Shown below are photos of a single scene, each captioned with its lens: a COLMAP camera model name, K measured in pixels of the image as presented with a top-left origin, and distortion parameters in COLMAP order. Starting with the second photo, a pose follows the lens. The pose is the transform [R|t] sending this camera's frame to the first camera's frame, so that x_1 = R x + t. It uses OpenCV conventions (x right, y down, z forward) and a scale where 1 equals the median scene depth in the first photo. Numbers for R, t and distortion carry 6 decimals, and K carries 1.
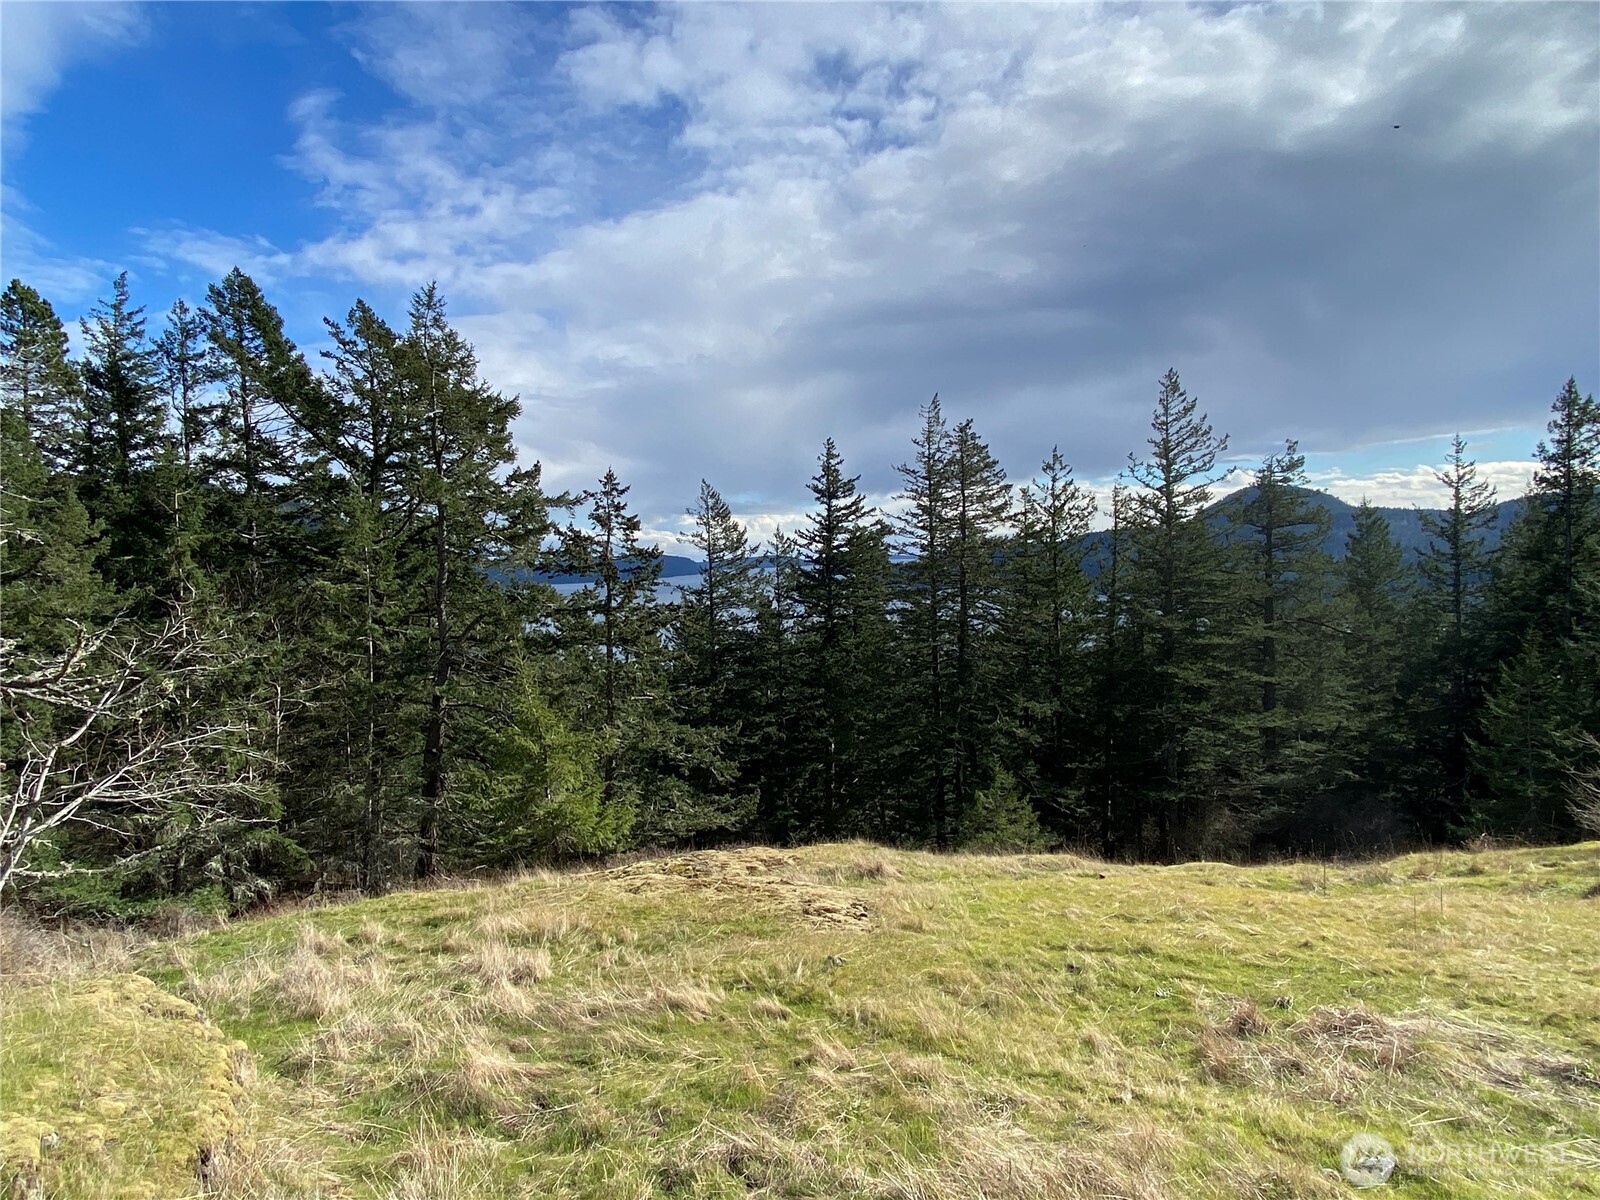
lens RADIAL K [[977.0, 0, 791.4], [0, 977.0, 605.1], [0, 0, 1]] dist [0.000948, 0.001104]
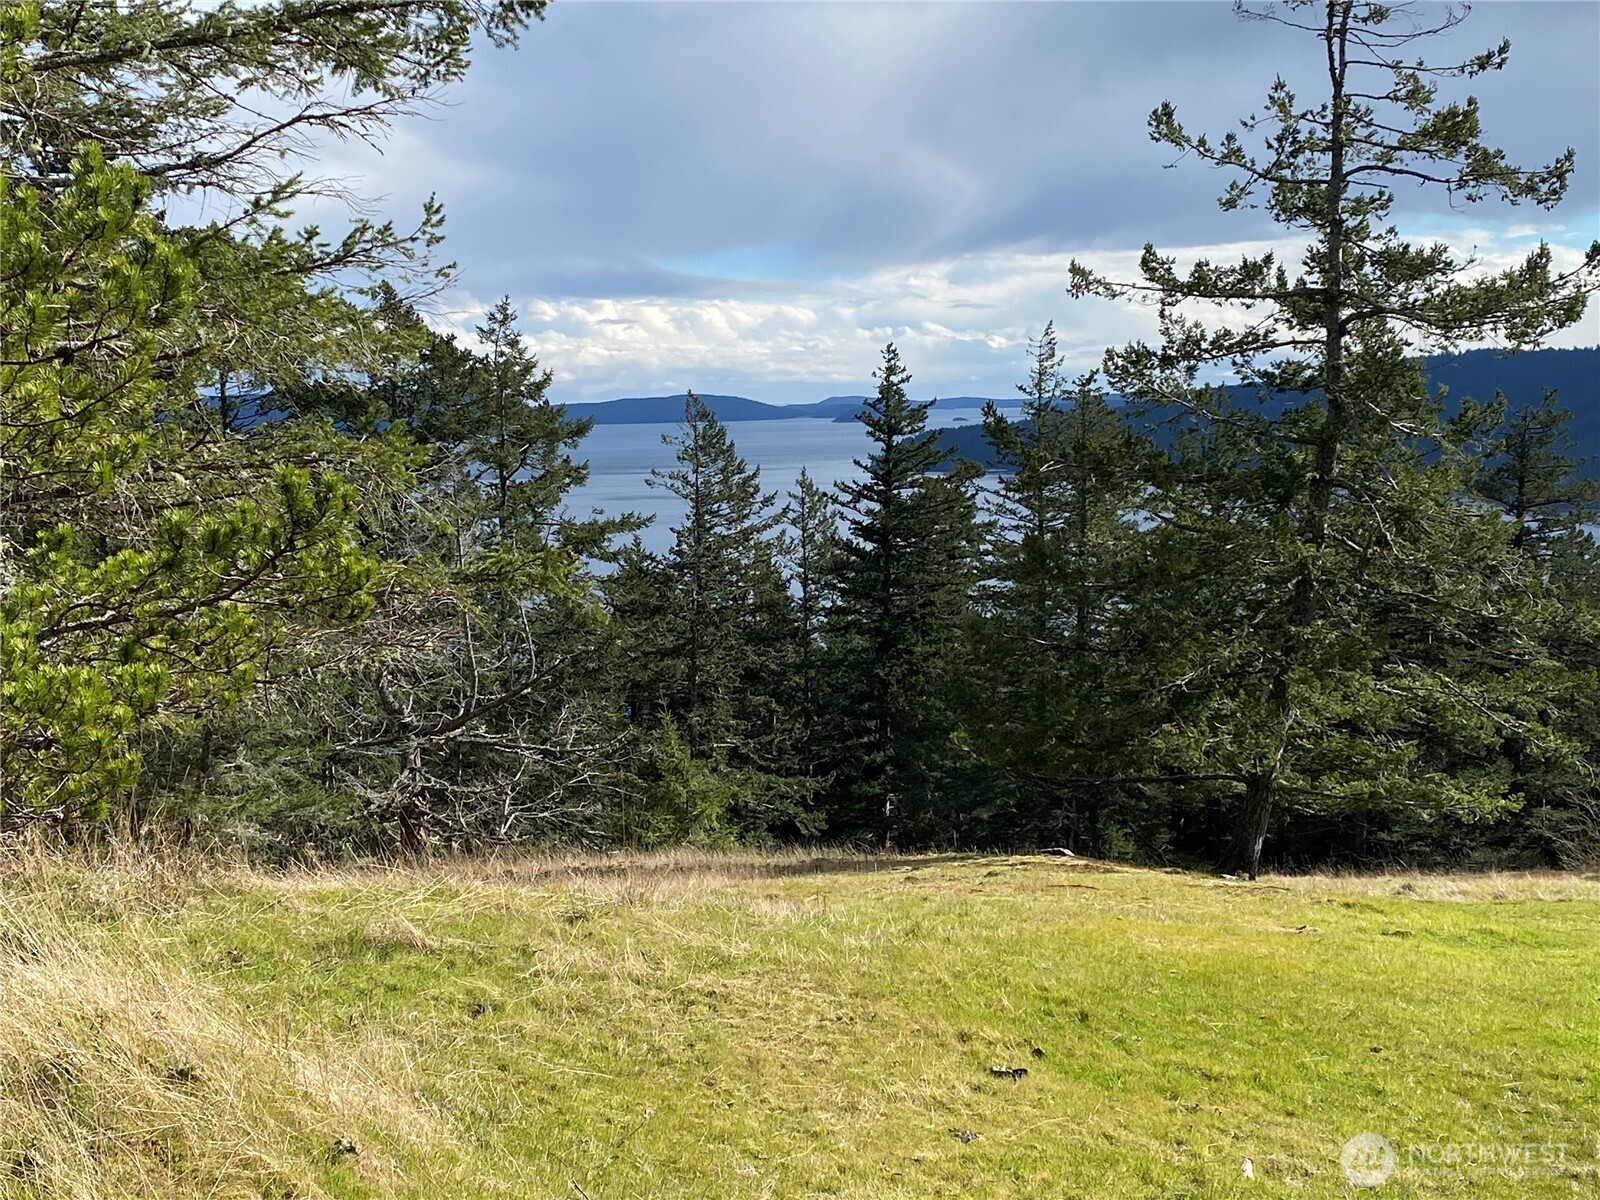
lens RADIAL K [[2162.7, 0, 778.5], [0, 2162.7, 685.3], [0, 0, 1]] dist [0.040928, 0.000000]
pose [[0.999603, 0.018369, 0.021359, -0.064657], [-0.020140, 0.996103, 0.085862, -0.064041], [-0.019699, -0.086258, 0.996078, -0.483081]]
